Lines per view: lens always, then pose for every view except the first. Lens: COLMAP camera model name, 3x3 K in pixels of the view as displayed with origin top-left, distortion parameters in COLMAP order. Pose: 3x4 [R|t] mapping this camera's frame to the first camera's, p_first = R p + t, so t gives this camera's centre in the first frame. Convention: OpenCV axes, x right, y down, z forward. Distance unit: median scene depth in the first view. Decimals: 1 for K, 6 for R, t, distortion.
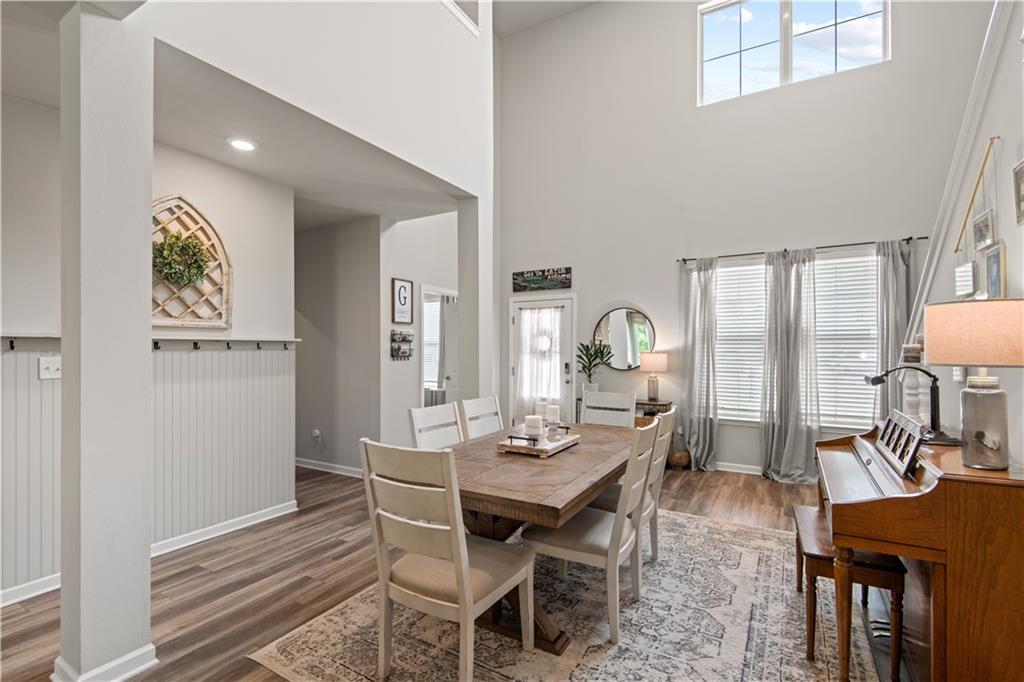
lens RADIAL K [[468.3, 0, 509.9], [0, 468.3, 342.0], [0, 0, 1]] dist [0.003567, -0.000588]
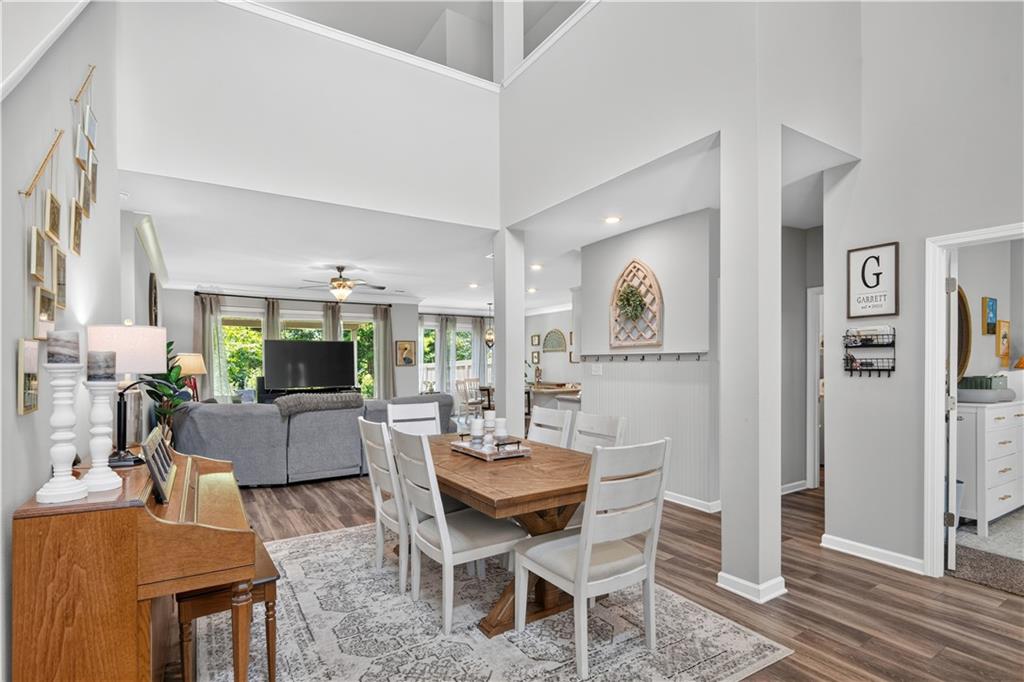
lens RADIAL K [[502.8, 0, 509.7], [0, 502.8, 369.9], [0, 0, 1]] dist [0.004026, -0.002953]
pose [[-0.464008, 0.017316, -0.885662, 0.860072], [0.021277, 0.999738, 0.008399, 0.021249], [0.885575, -0.014947, -0.464255, 1.290493]]
